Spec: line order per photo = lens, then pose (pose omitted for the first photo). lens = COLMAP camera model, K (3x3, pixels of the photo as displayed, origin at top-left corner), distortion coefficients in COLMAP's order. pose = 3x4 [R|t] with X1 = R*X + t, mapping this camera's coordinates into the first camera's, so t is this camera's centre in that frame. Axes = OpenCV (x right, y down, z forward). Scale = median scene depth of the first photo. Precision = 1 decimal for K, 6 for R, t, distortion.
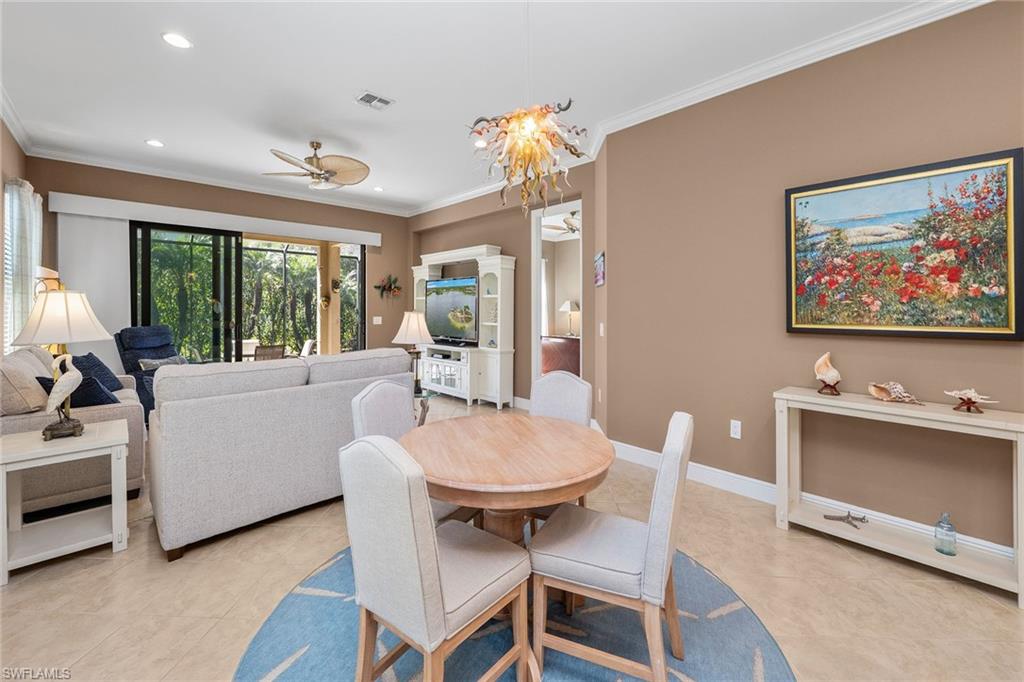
lens RADIAL K [[420.8, 0, 508.4], [0, 420.8, 308.0], [0, 0, 1]] dist [-0.006538, 0.000856]
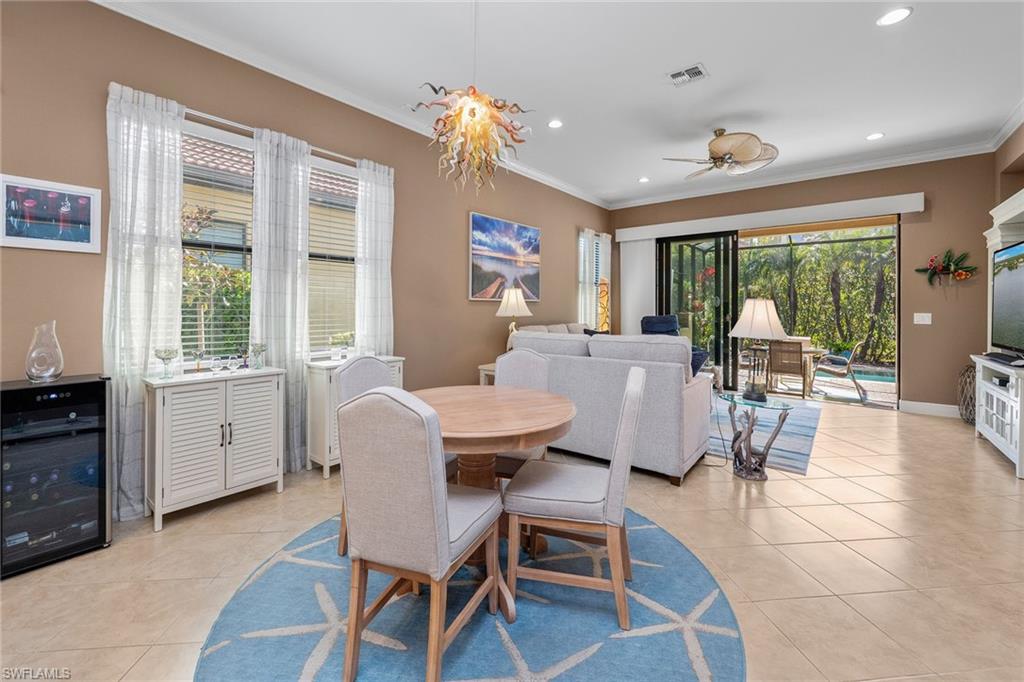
lens RADIAL K [[420.8, 0, 514.8], [0, 420.8, 308.2], [0, 0, 1]] dist [-0.006538, 0.000856]
pose [[0.139988, -0.002943, -0.990149, 0.635824], [-0.004634, 0.999983, -0.003627, 0.042200], [0.990142, 0.005096, 0.139972, 0.553012]]
